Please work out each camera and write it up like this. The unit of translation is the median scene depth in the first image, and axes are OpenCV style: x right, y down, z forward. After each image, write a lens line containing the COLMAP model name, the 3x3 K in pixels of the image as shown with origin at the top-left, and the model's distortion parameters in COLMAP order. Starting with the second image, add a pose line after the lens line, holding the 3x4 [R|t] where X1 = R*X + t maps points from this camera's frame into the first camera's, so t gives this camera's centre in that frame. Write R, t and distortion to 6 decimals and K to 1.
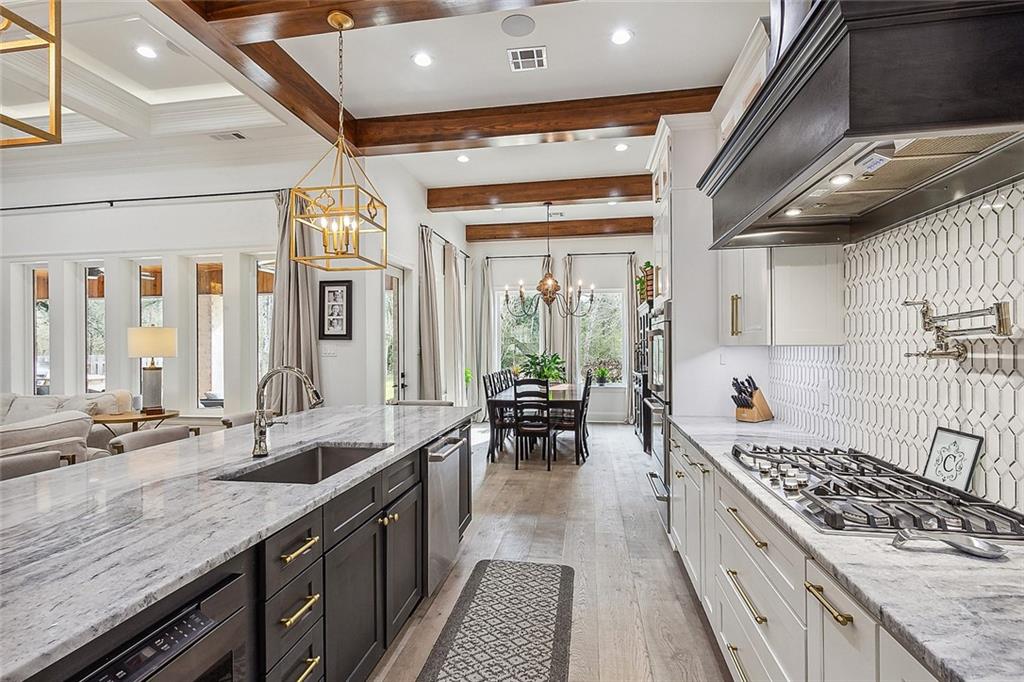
lens RADIAL K [[500.9, 0, 513.9], [0, 500.9, 342.5], [0, 0, 1]] dist [0.002096, 0.000137]
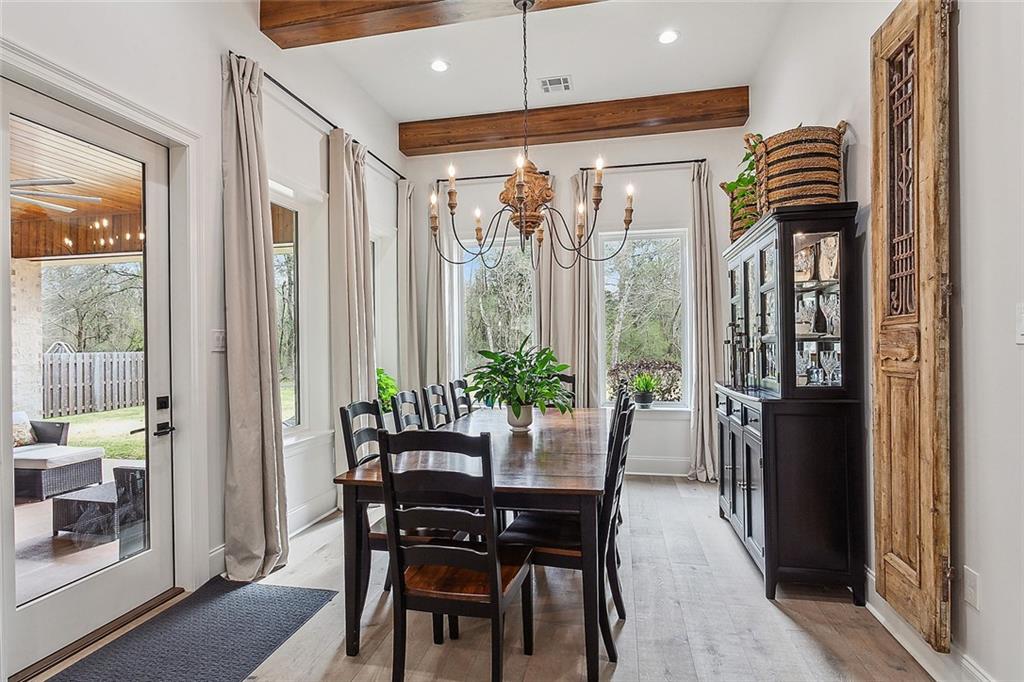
lens RADIAL K [[526.2, 0, 507.4], [0, 526.2, 342.5], [0, 0, 1]] dist [0.006355, 0.002124]
pose [[0.998346, -0.006034, -0.057172, 0.079519], [0.006433, 0.999956, 0.006801, 0.014346], [0.057129, -0.007158, 0.998341, 0.552958]]
